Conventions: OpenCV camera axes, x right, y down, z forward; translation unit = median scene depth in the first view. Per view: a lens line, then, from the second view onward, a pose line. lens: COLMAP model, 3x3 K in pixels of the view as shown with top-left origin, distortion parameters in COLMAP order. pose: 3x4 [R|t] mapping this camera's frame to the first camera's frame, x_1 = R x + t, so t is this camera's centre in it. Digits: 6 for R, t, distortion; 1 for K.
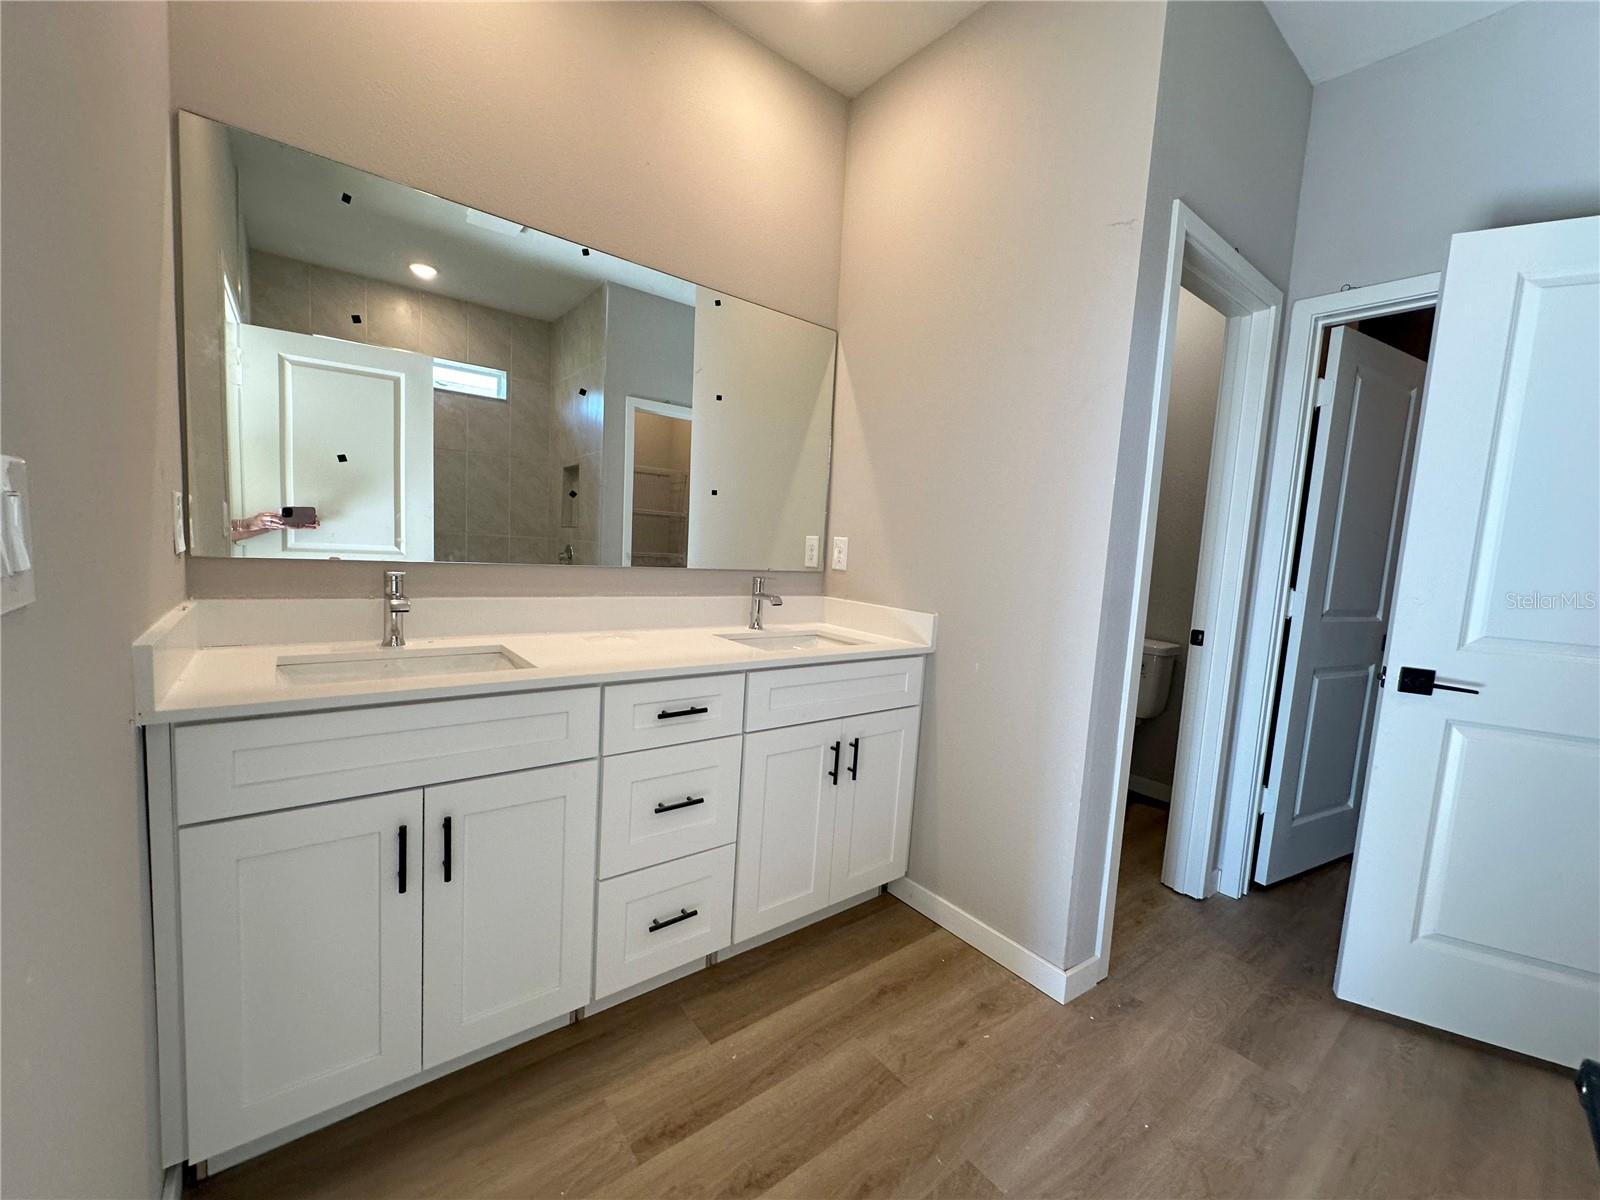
lens RADIAL K [[645.1, 0, 799.3], [0, 645.1, 601.0], [0, 0, 1]] dist [0.000211, 0.000338]
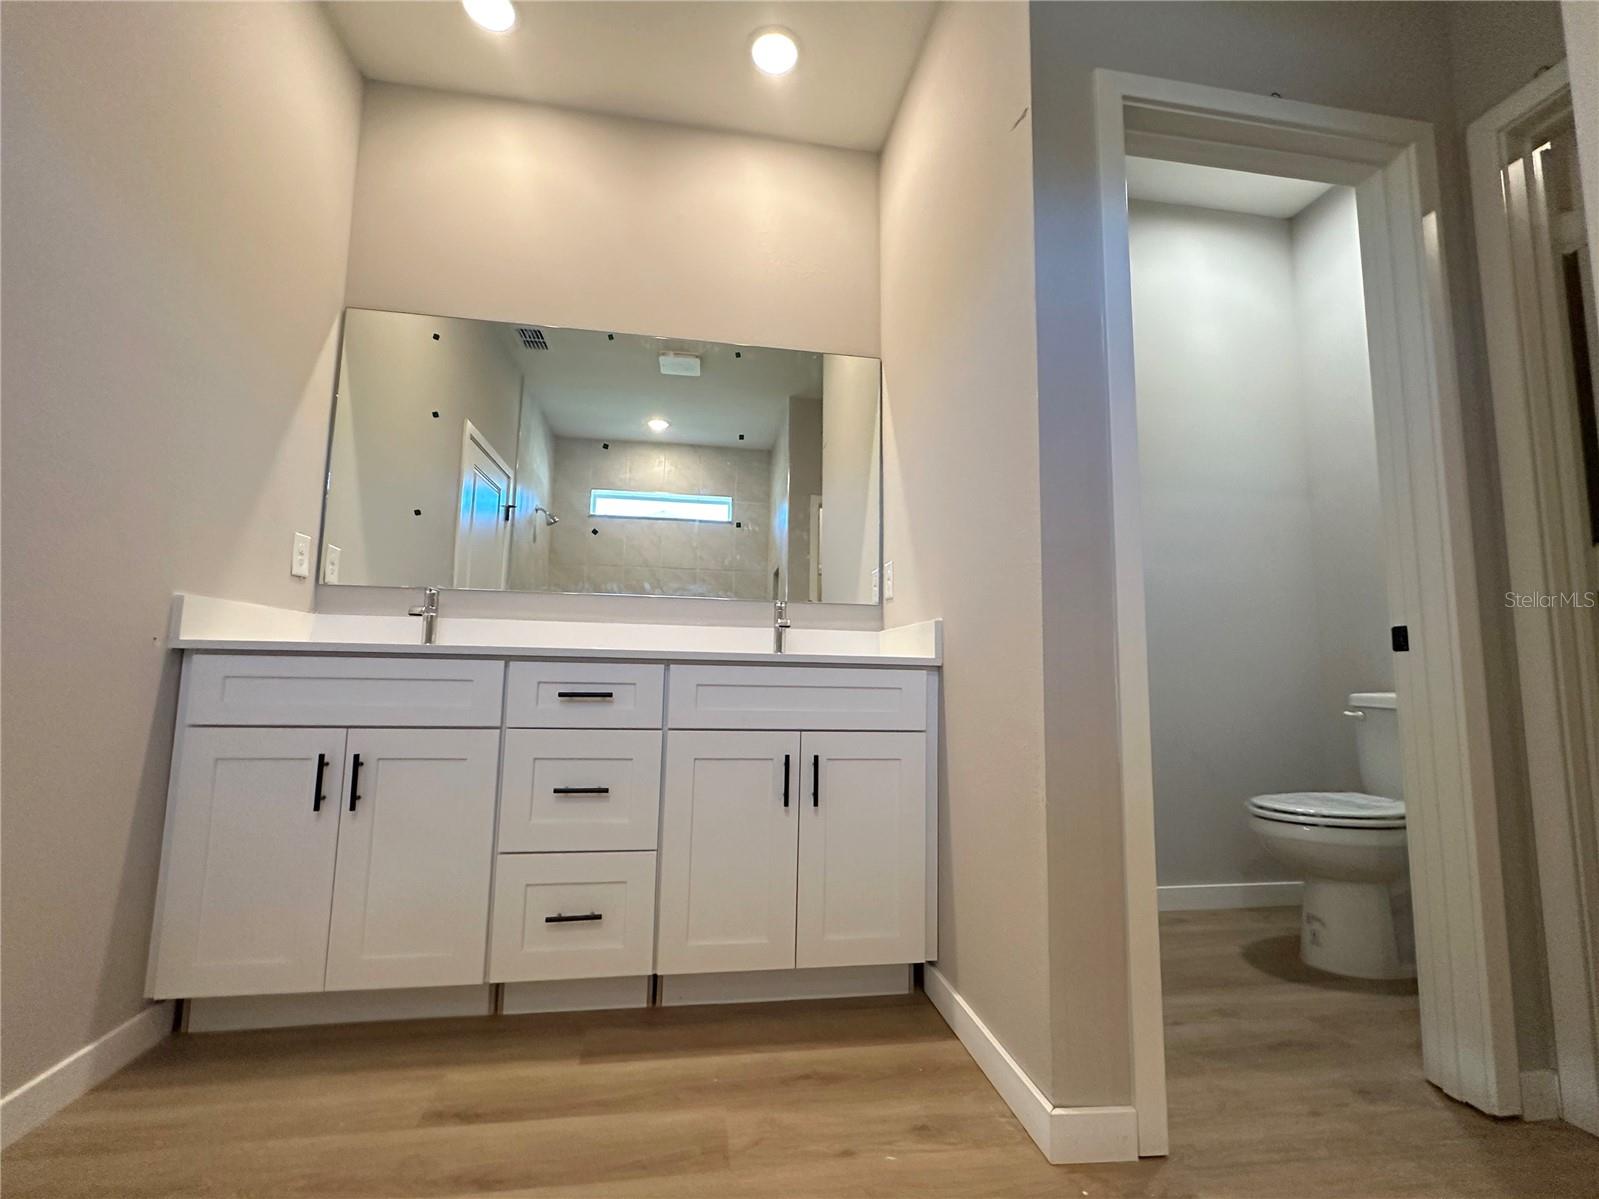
lens RADIAL K [[690.2, 0, 799.2], [0, 690.2, 600.4], [0, 0, 1]] dist [-0.001841, -0.000320]
pose [[0.871589, -0.098347, -0.480271, 0.600238], [-0.011473, 0.975310, -0.220540, 0.242493], [0.490103, 0.197731, 0.848941, 0.191493]]
